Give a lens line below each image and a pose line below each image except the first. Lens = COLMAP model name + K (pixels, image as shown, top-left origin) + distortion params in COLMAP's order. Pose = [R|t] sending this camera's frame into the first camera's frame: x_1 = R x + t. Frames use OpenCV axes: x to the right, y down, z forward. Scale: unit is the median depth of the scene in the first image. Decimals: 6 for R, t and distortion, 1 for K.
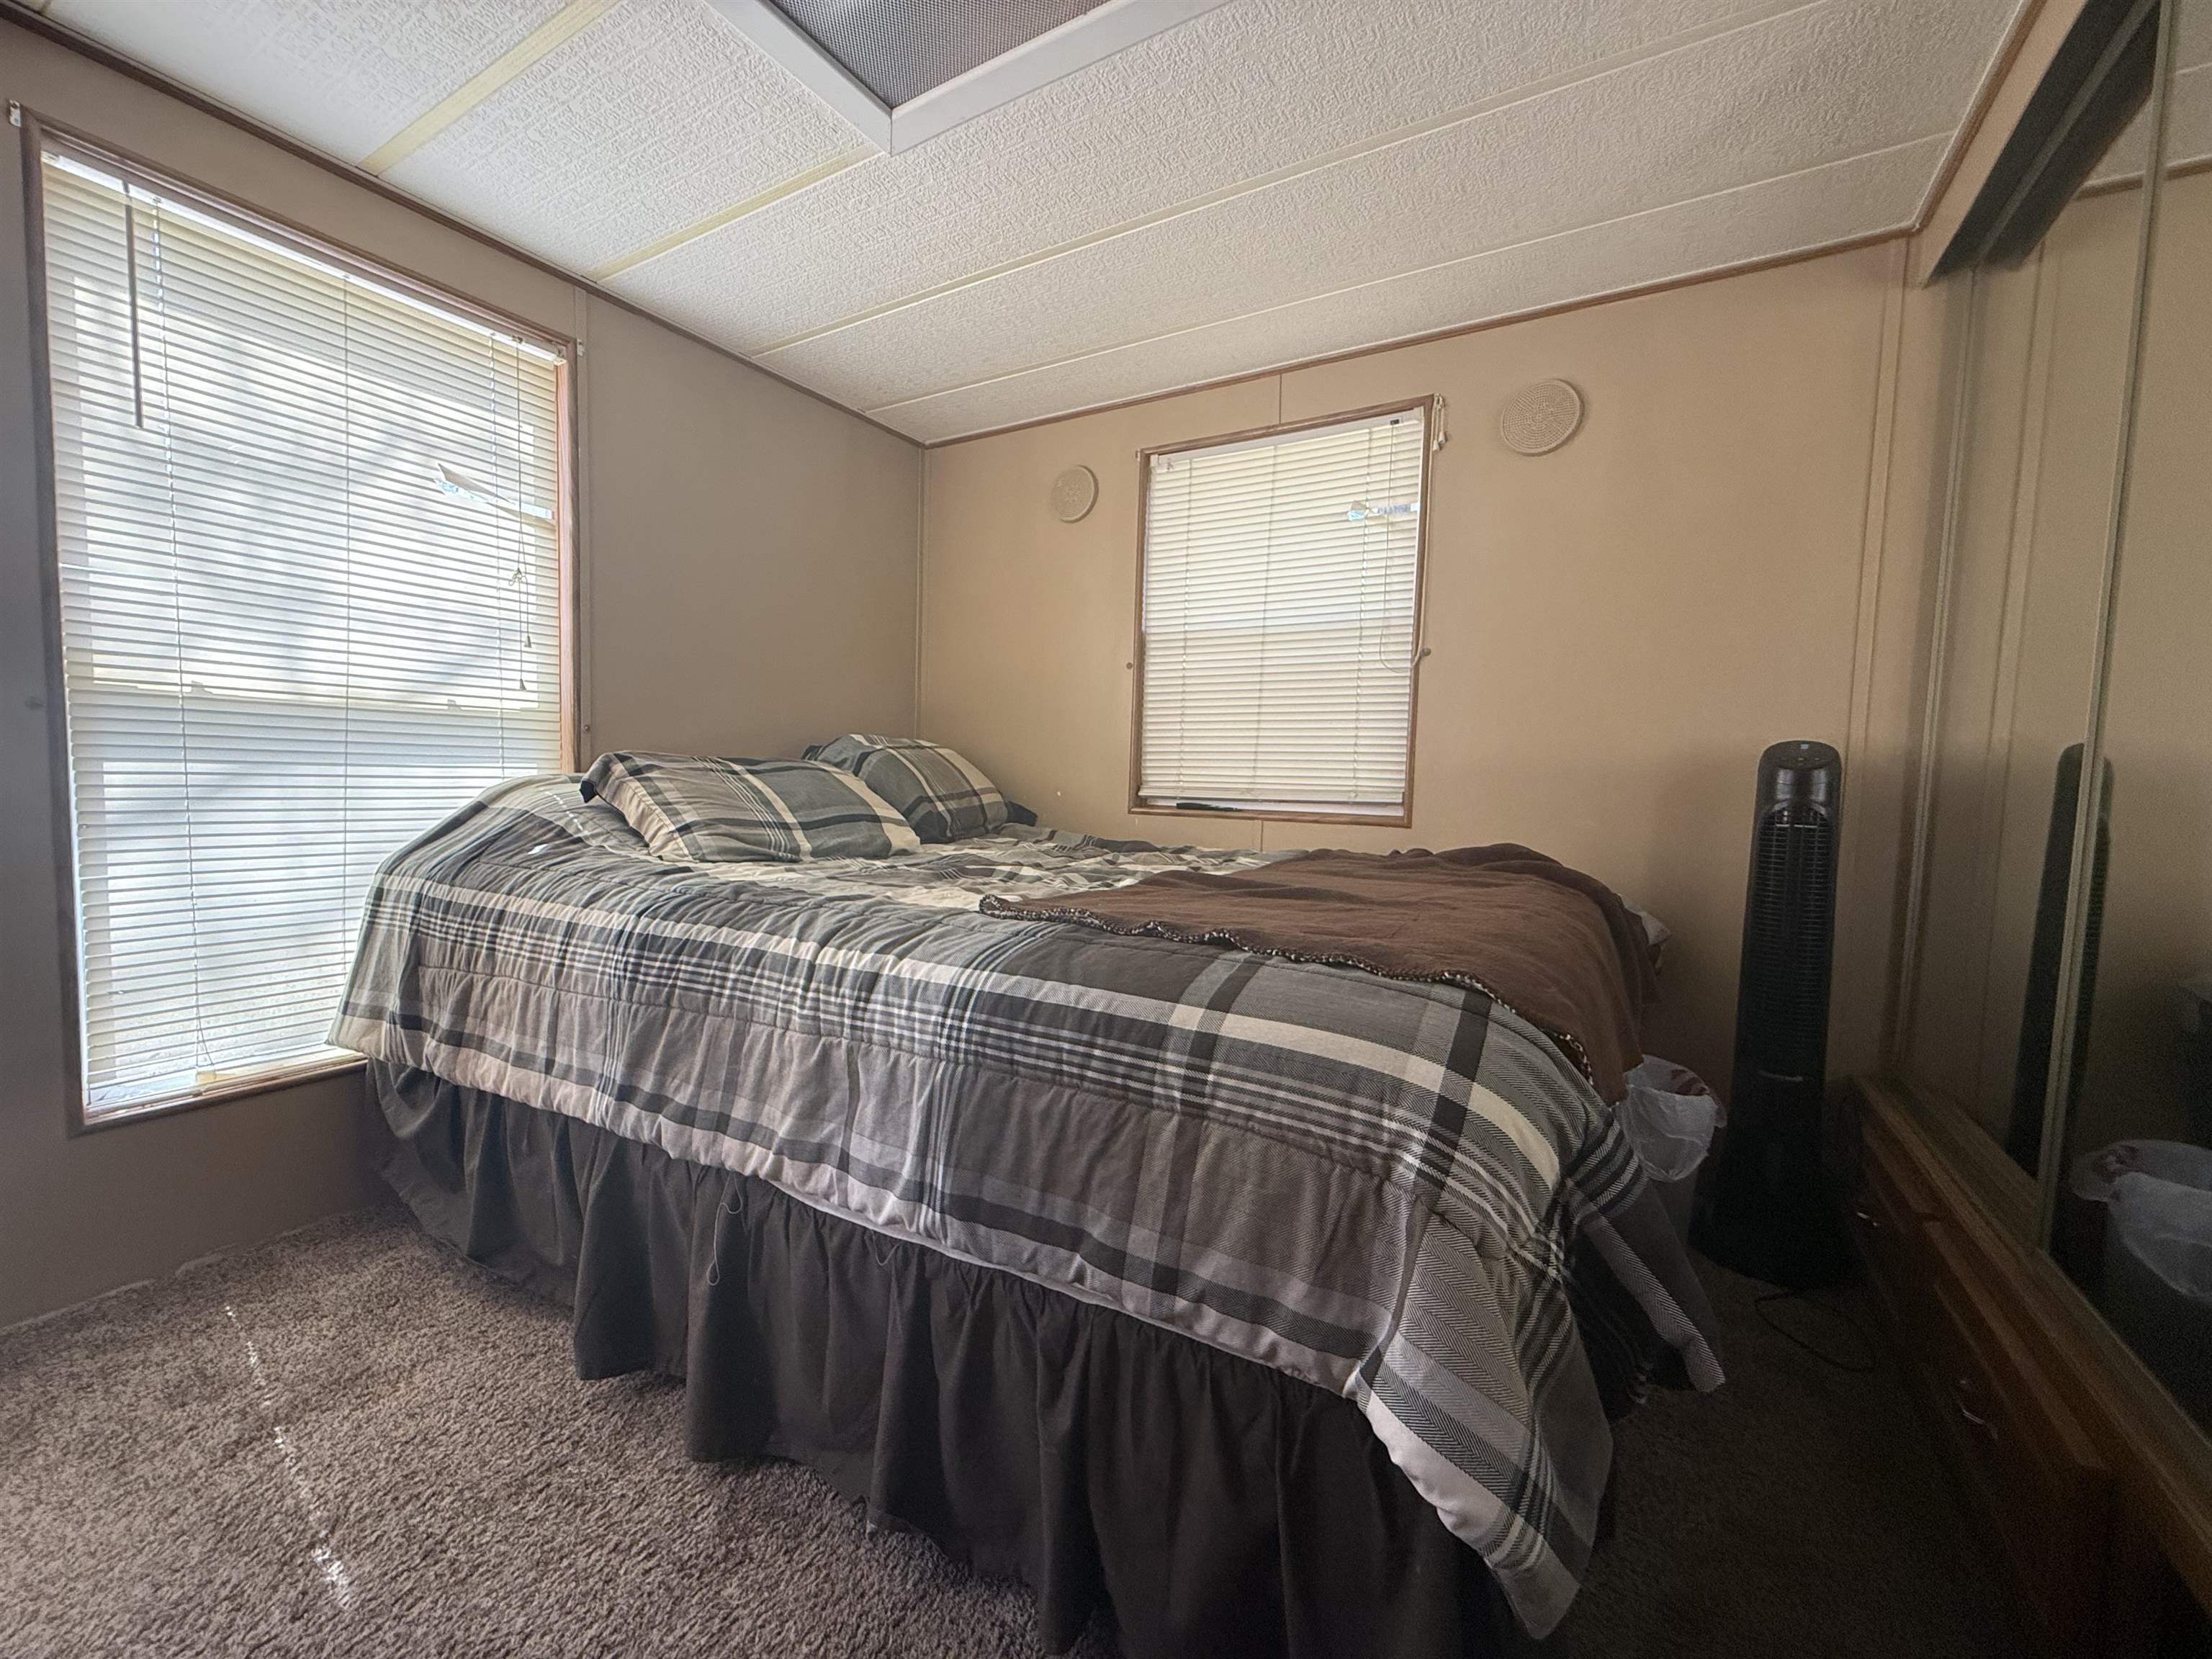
lens RADIAL K [[883.5, 0, 1098.8], [0, 883.5, 829.8], [0, 0, 1]] dist [-0.000810, 0.000317]
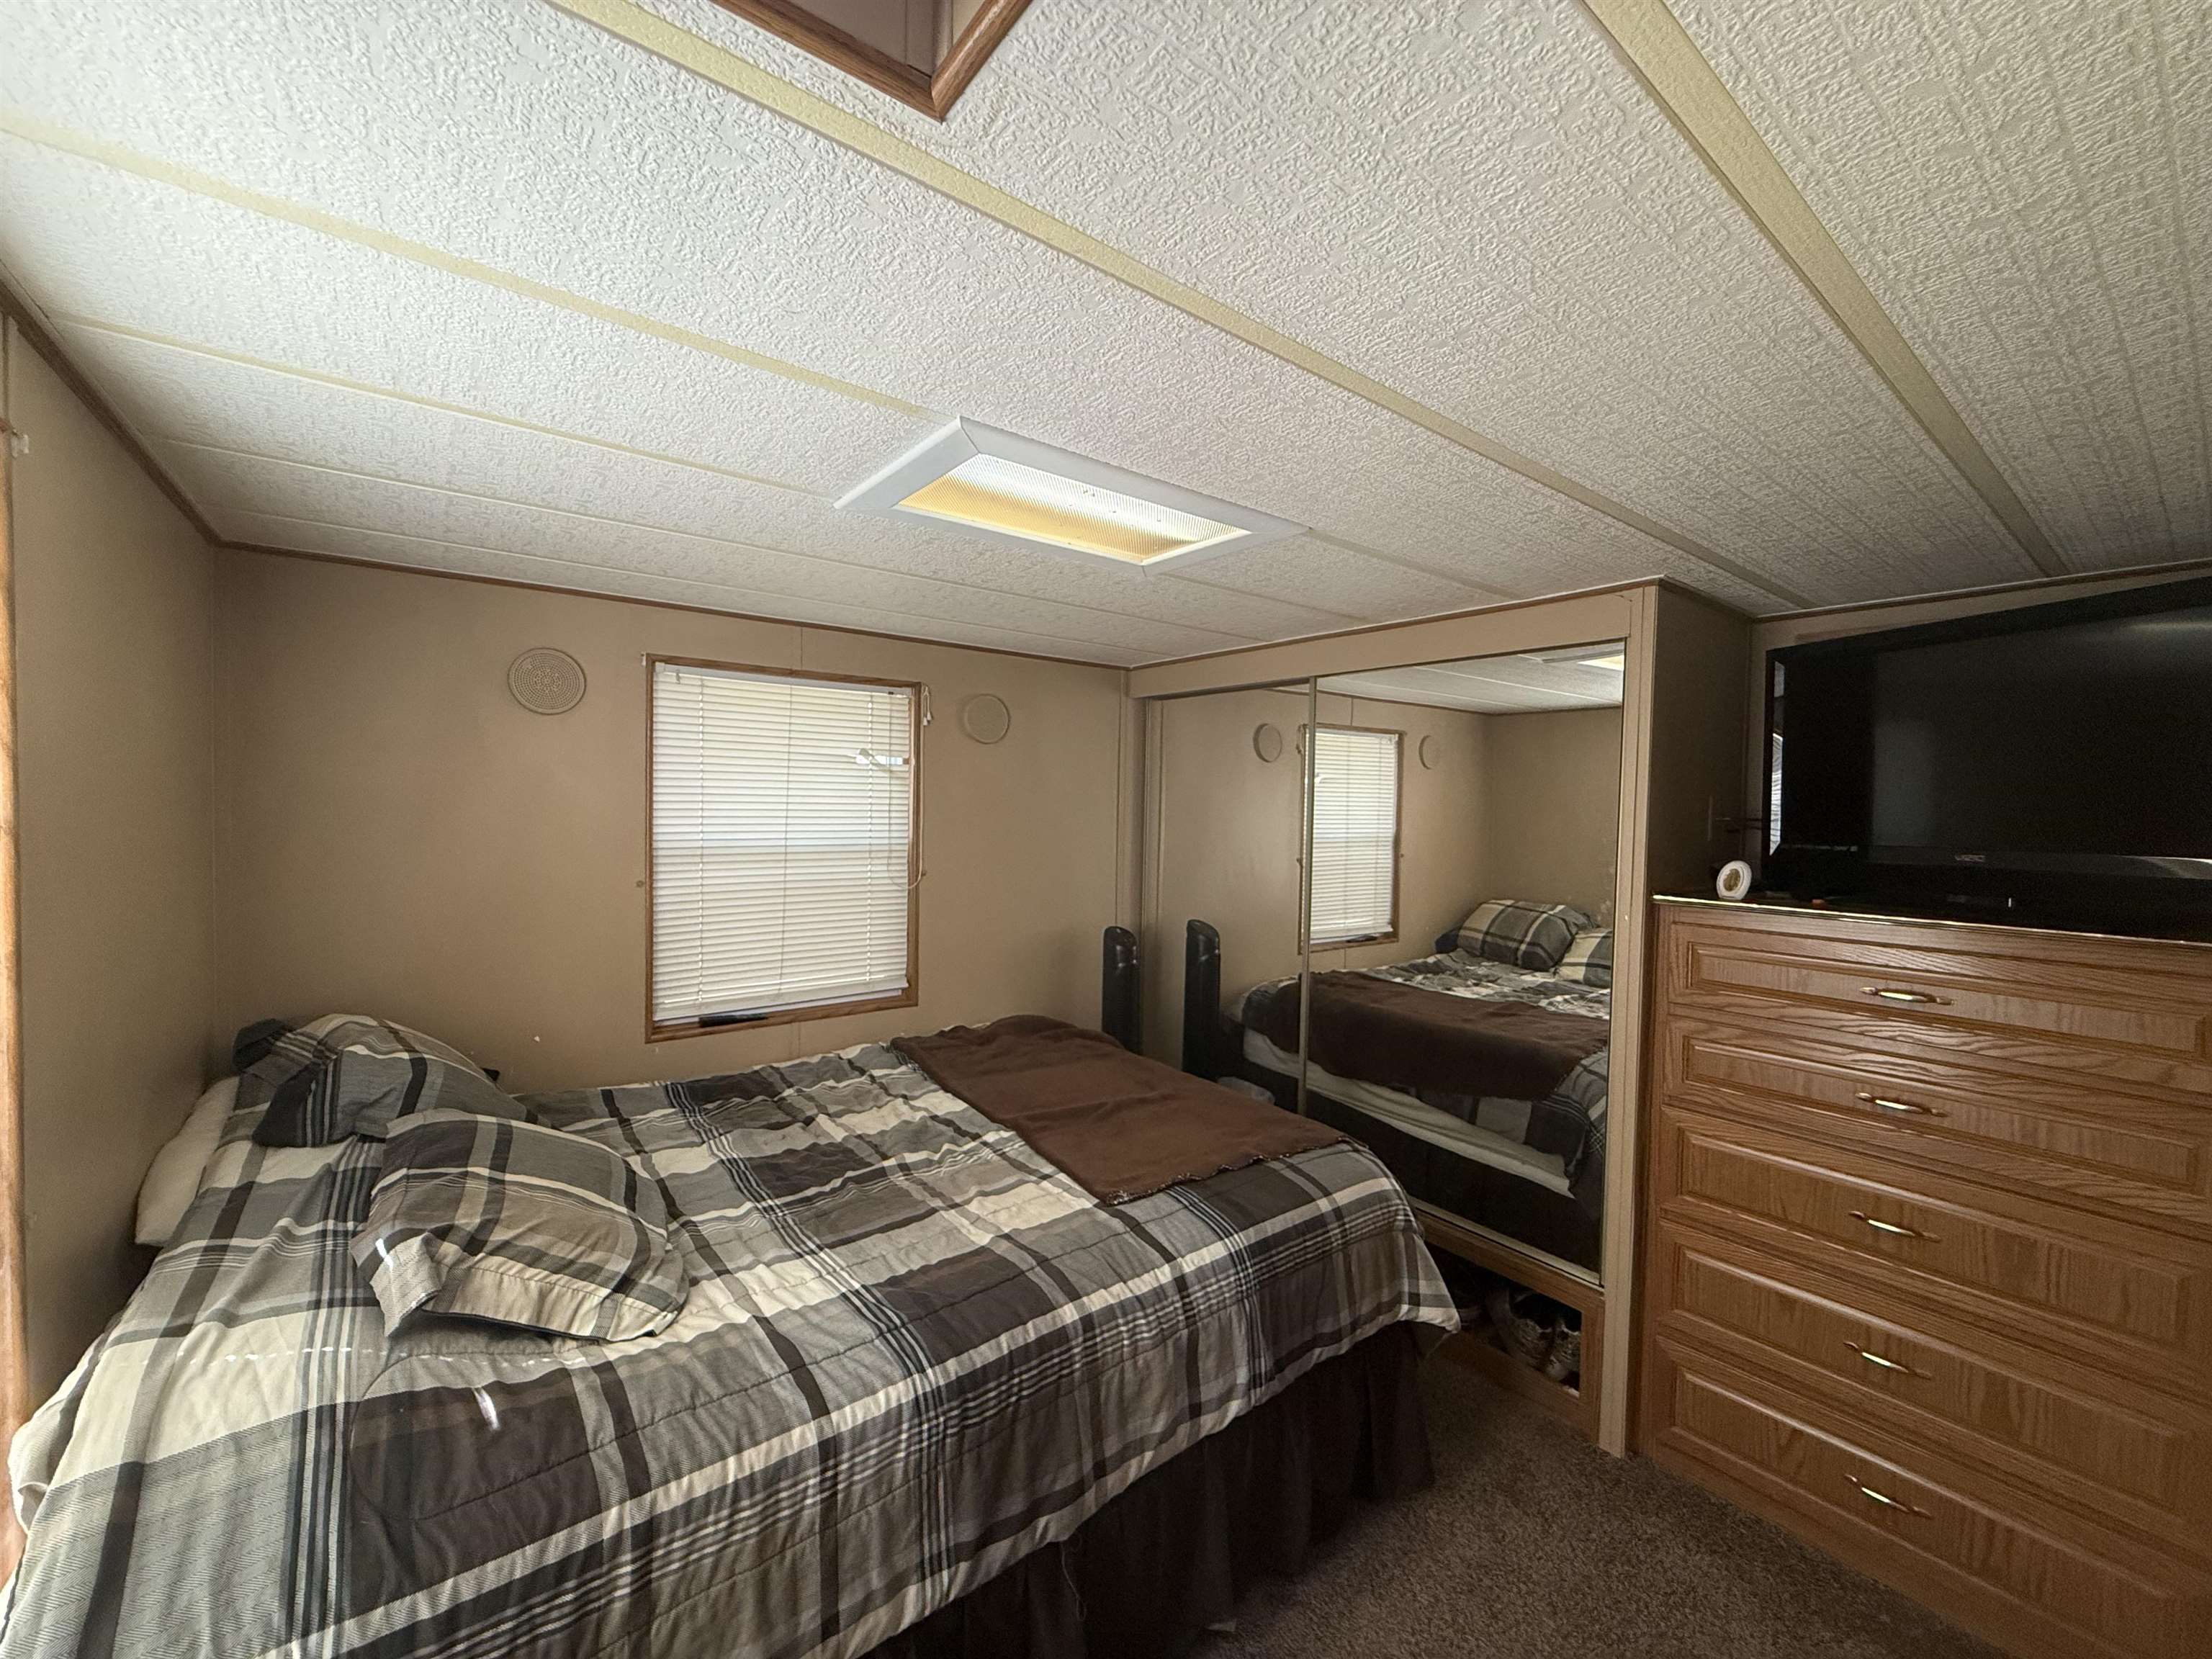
lens RADIAL K [[883.5, 0, 1098.8], [0, 883.5, 829.8], [0, 0, 1]] dist [-0.000810, 0.000317]
pose [[0.362349, -0.049452, 0.930730, -0.690664], [0.054521, 0.998006, 0.031801, -0.264973], [-0.930446, 0.039221, 0.364323, 0.242852]]
